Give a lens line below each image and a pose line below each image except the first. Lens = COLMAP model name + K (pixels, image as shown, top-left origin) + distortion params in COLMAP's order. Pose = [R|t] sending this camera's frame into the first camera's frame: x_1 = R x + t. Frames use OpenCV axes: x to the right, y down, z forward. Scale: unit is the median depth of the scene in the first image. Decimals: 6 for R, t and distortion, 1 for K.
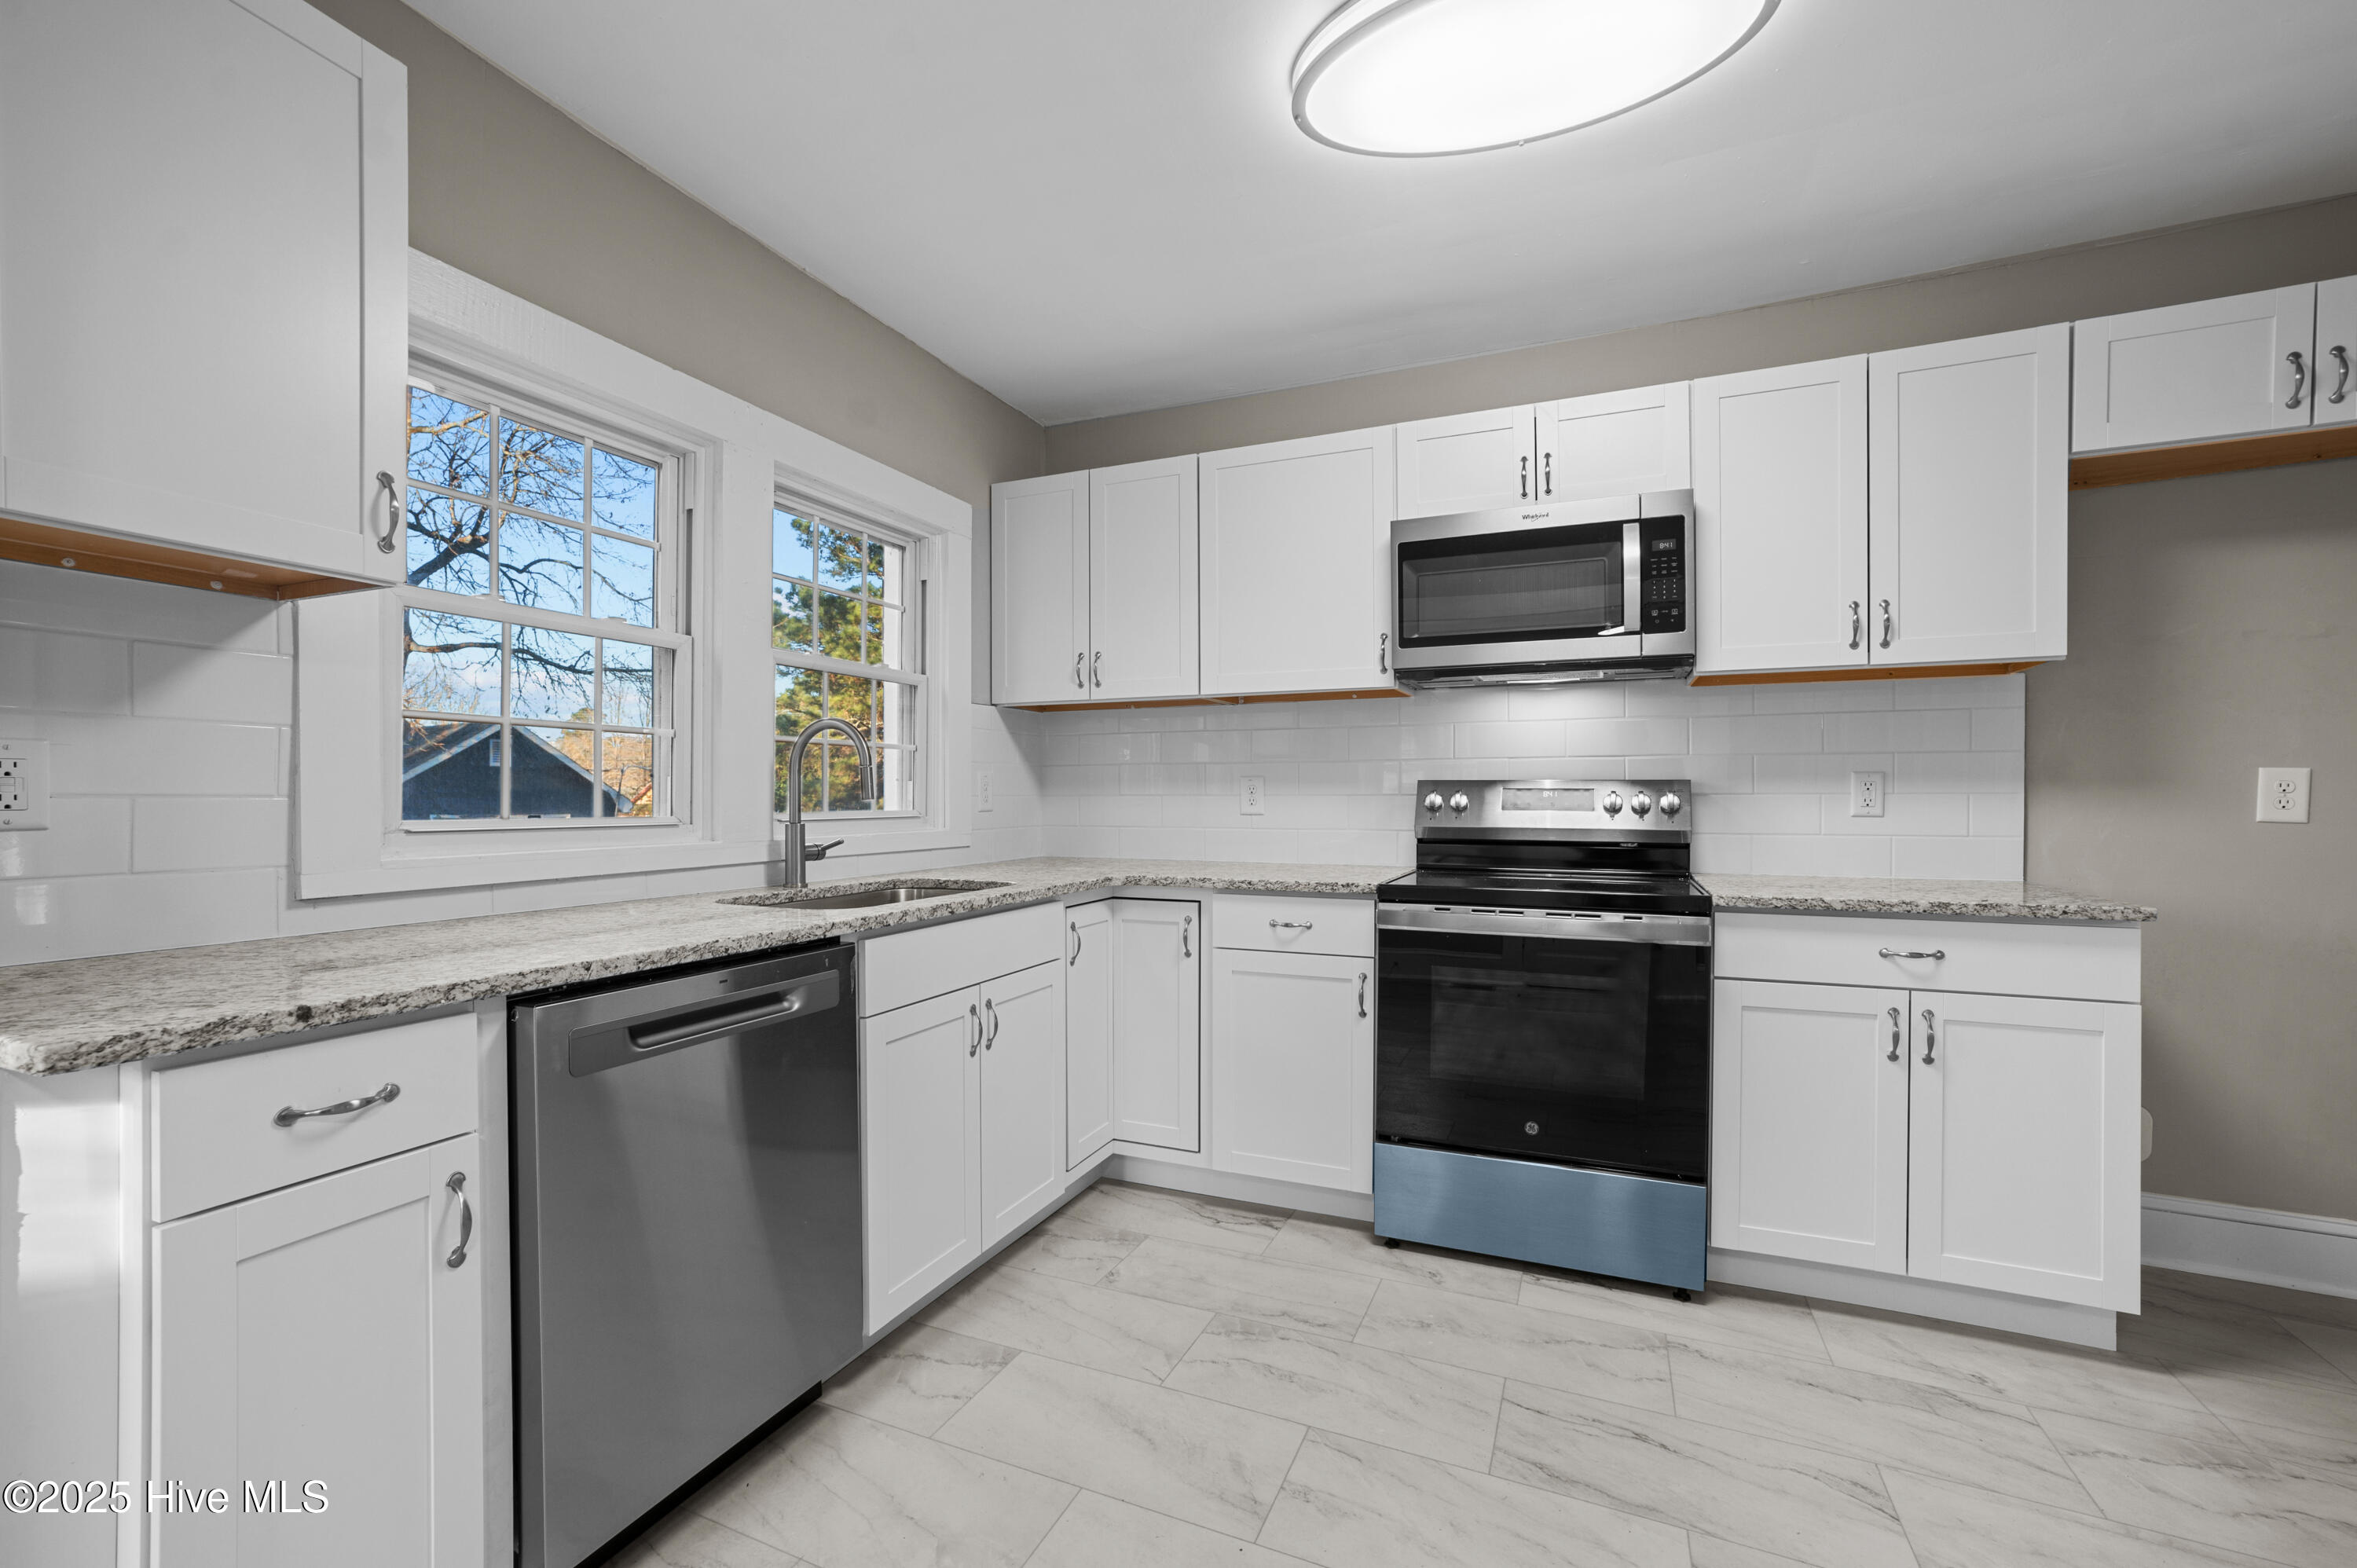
lens RADIAL K [[938.9, 0, 1162.8], [0, 938.9, 804.0], [0, 0, 1]] dist [-0.019677, 0.000081]
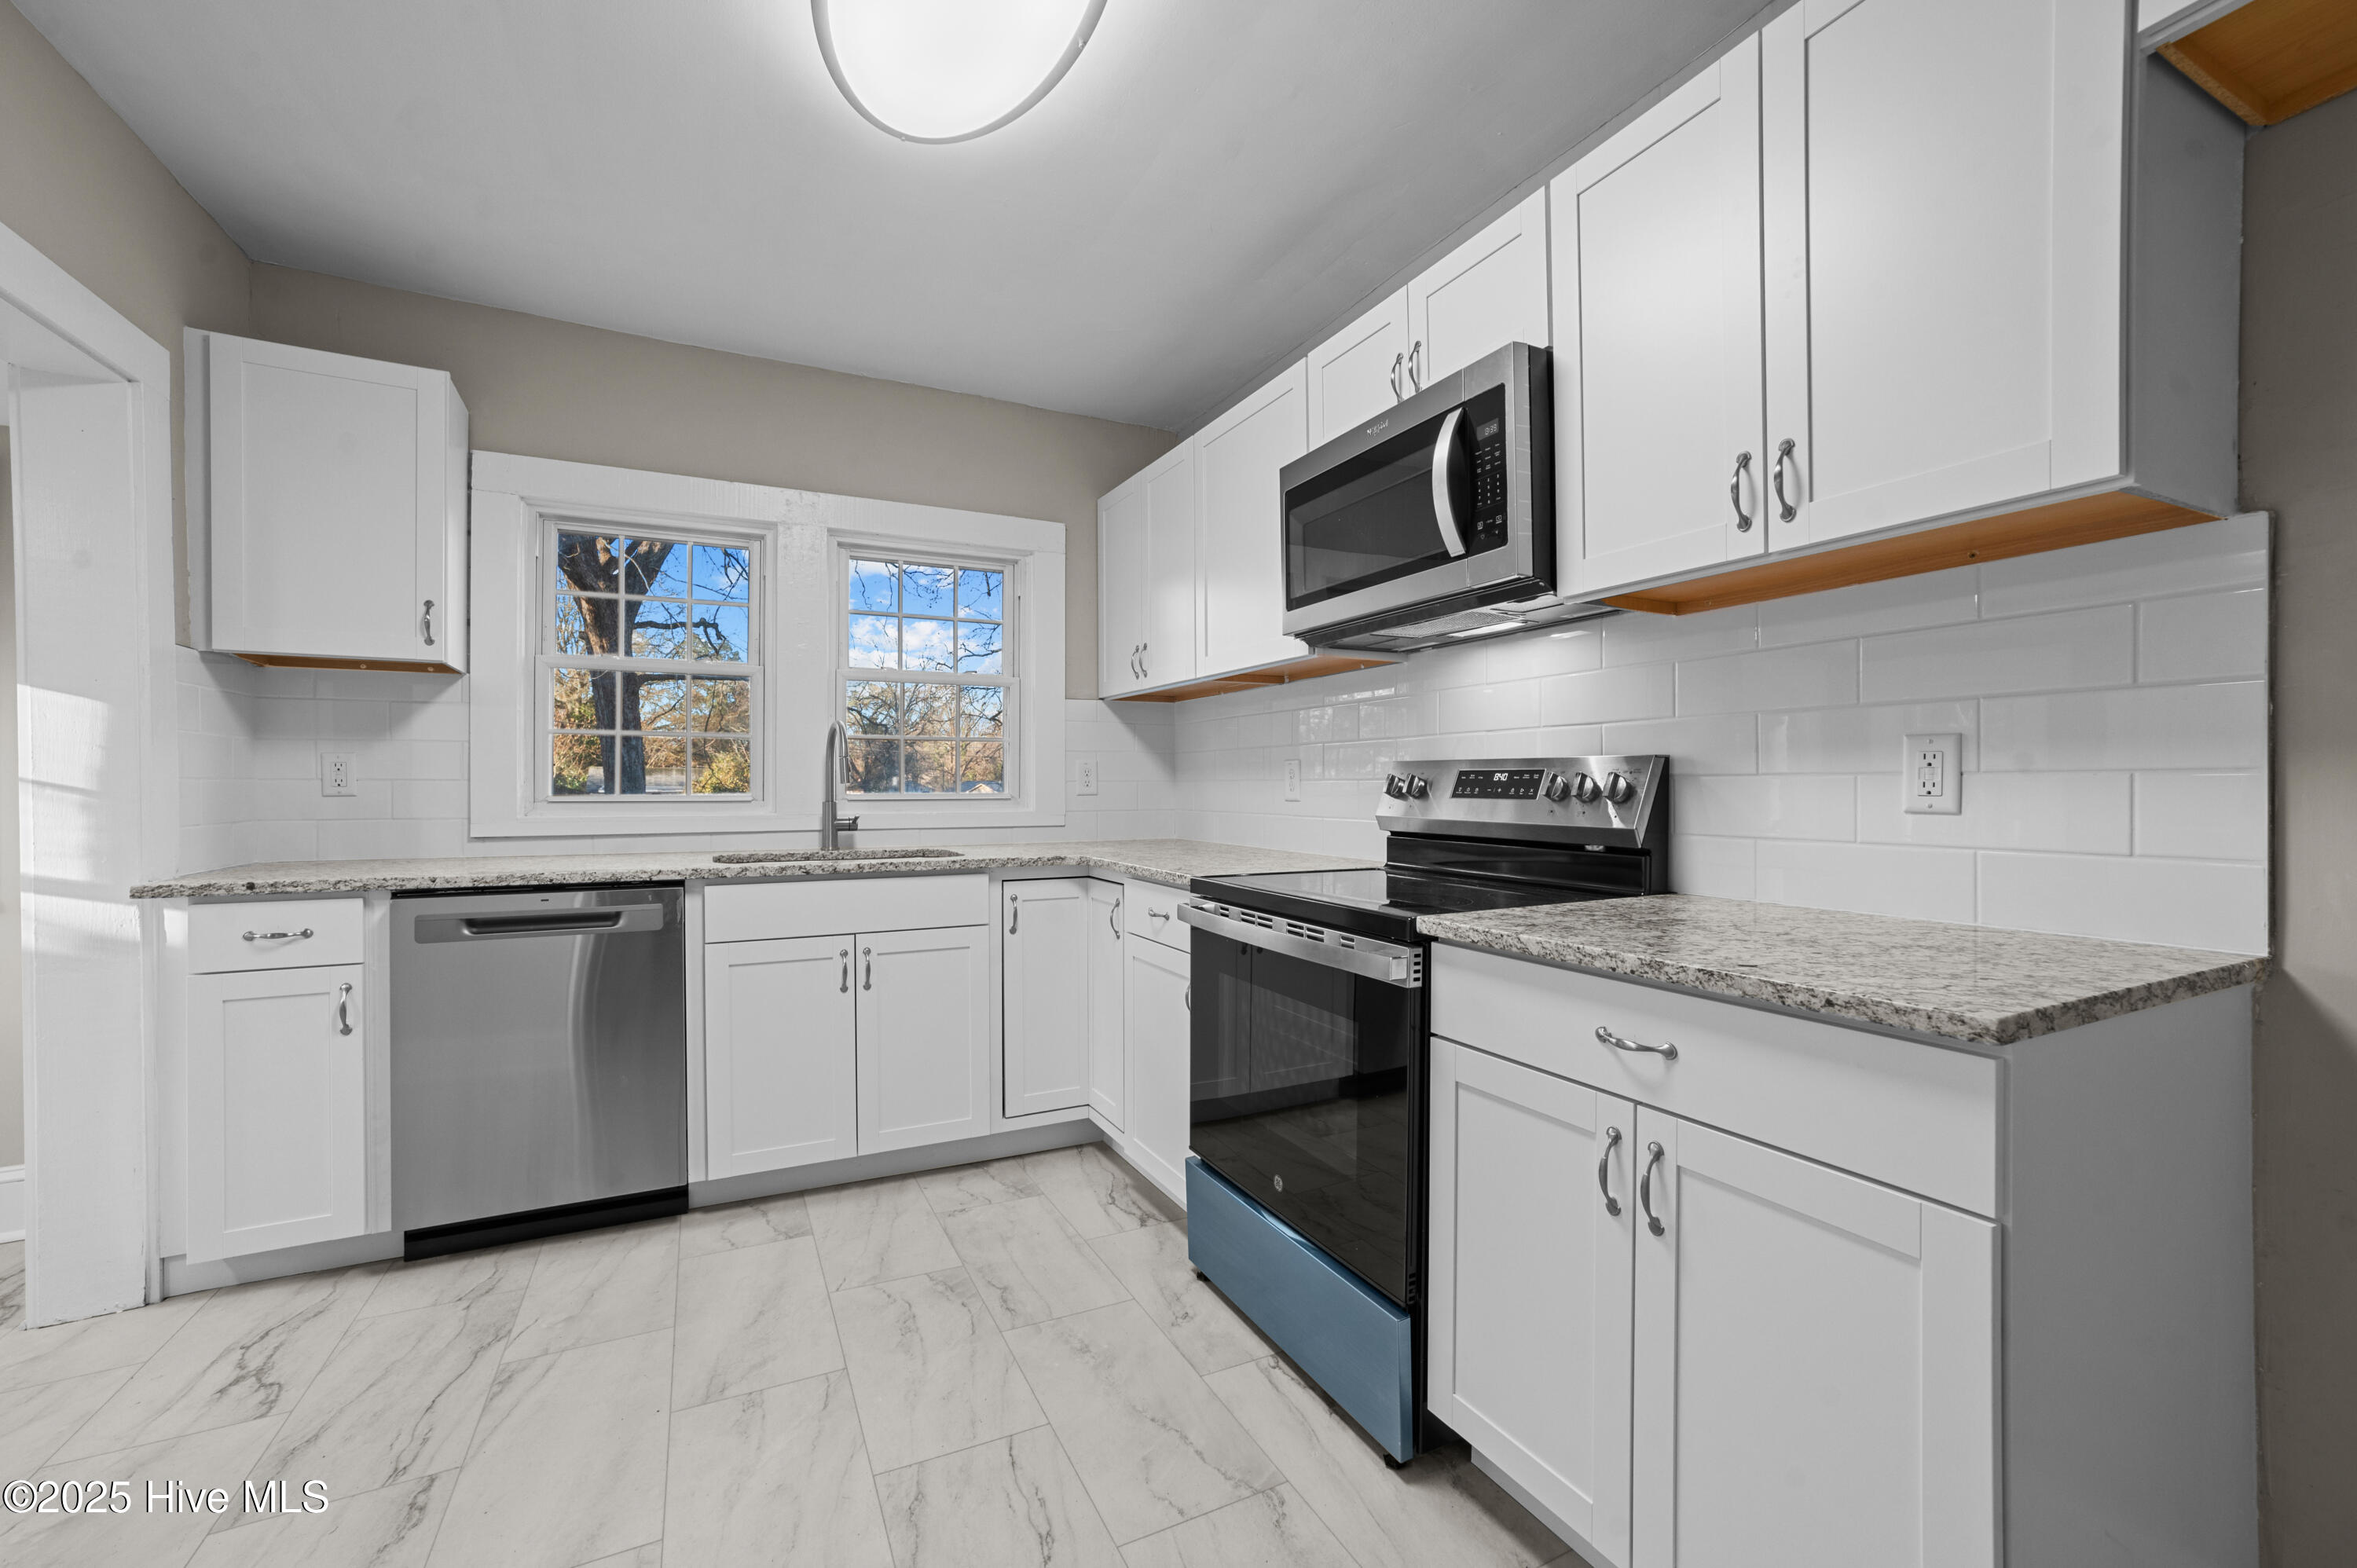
lens RADIAL K [[911.9, 0, 1167.9], [0, 911.9, 788.7], [0, 0, 1]] dist [-0.026433, 0.010825]
pose [[0.780507, 0.003456, -0.625138, 0.918120], [-0.005648, 0.999983, -0.001523, 0.002294], [0.625122, 0.004720, 0.780513, 0.352476]]
